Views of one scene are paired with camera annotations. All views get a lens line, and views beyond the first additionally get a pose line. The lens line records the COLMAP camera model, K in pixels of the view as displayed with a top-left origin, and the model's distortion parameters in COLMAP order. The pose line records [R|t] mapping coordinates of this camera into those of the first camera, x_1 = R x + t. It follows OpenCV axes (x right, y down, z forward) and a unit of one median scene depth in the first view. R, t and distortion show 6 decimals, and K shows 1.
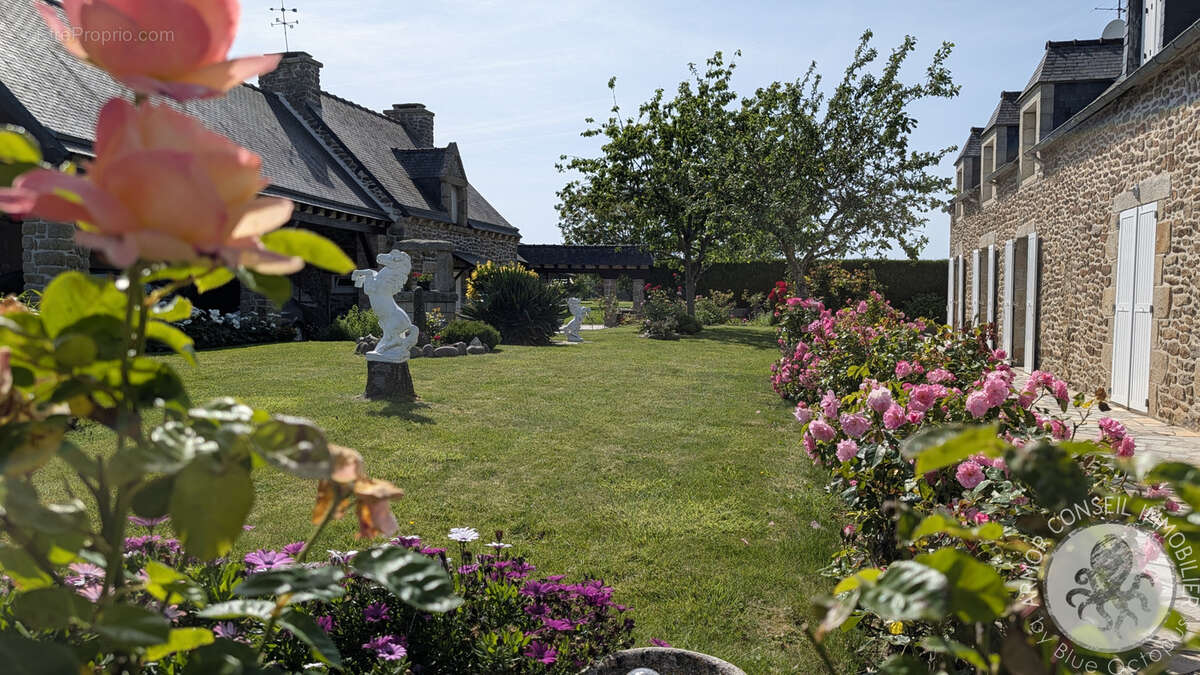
lens RADIAL K [[870.6, 0, 605.5], [0, 870.6, 349.4], [0, 0, 1]] dist [-0.004417, 0.006498]
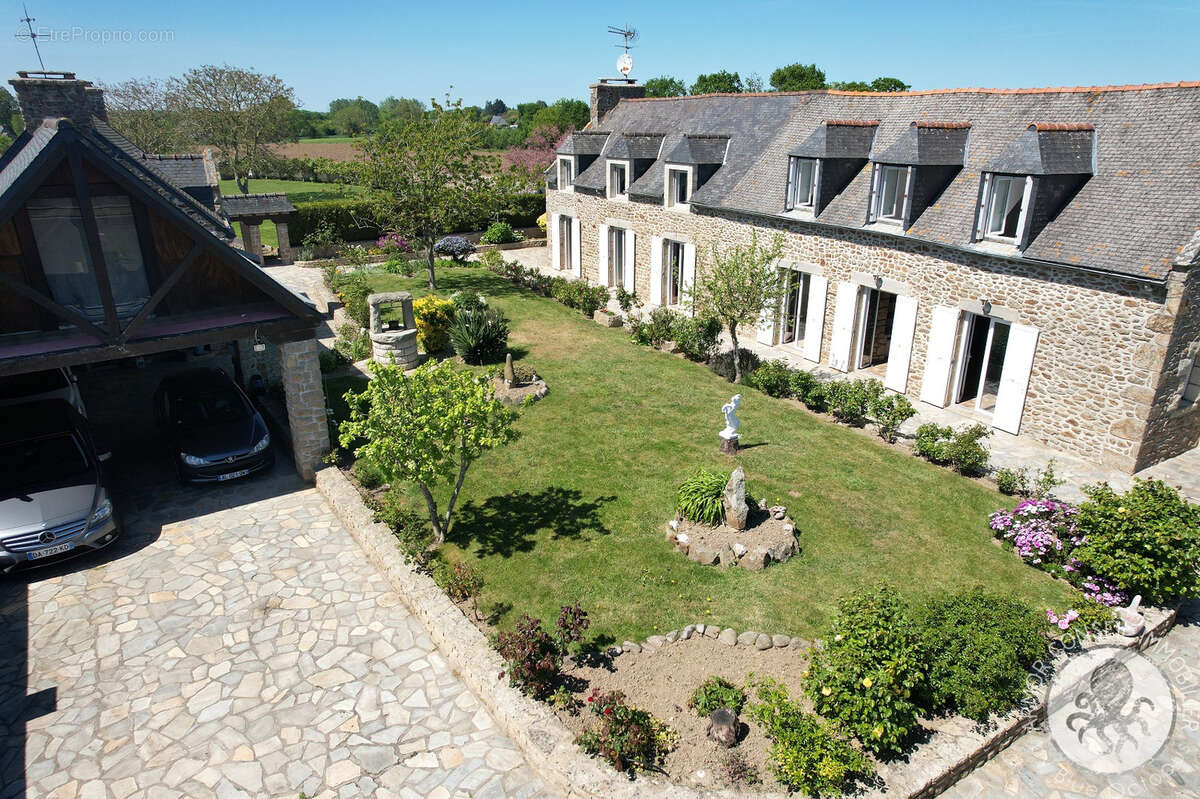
lens RADIAL K [[762.2, 0, 599.8], [0, 762.2, 415.0], [0, 0, 1]] dist [-0.076272, 0.065375]
pose [[0.720558, -0.260203, 0.642721, -0.791232], [0.045141, 0.942557, 0.330982, -0.326335], [-0.691923, -0.209479, 0.690913, -0.095185]]
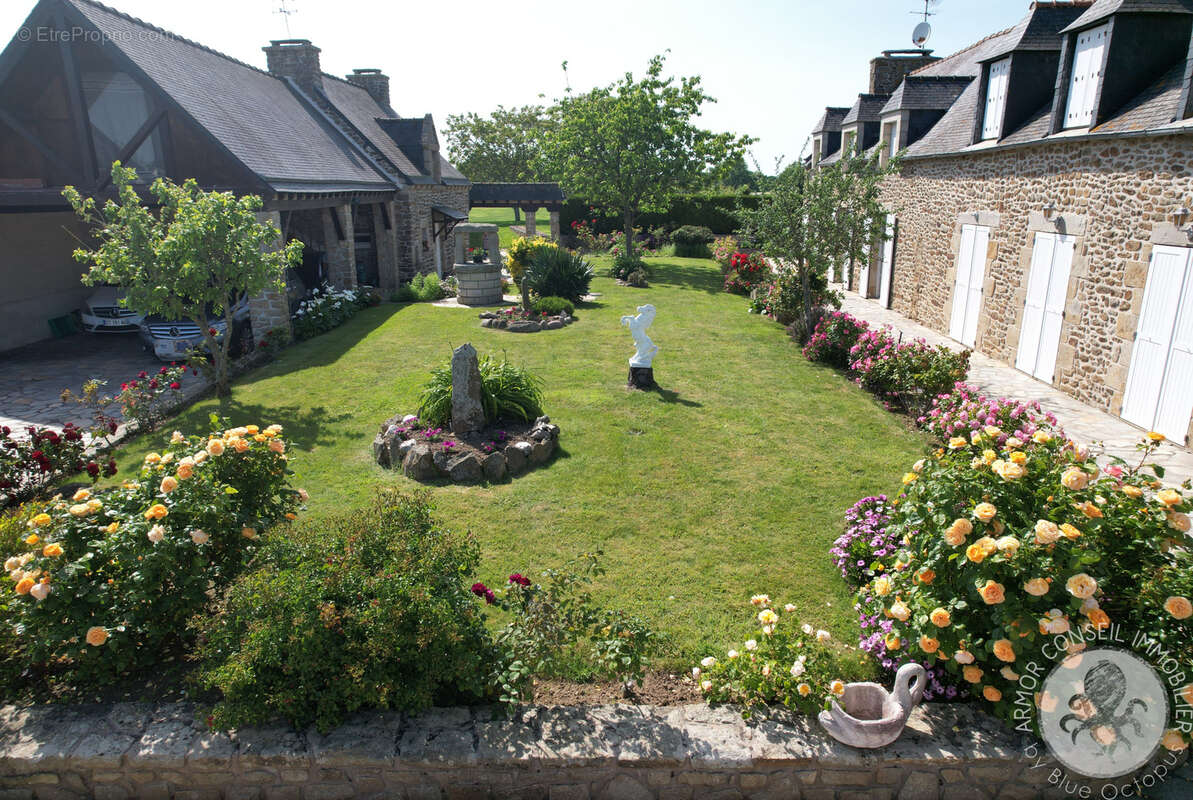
lens RADIAL K [[757.8, 0, 598.5], [0, 757.8, 415.6], [0, 0, 1]] dist [-0.076272, 0.065375]
pose [[0.979198, -0.073059, 0.189296, -0.265663], [0.026752, 0.971269, 0.236476, -0.108176], [-0.201134, -0.226493, 0.953019, -0.204869]]
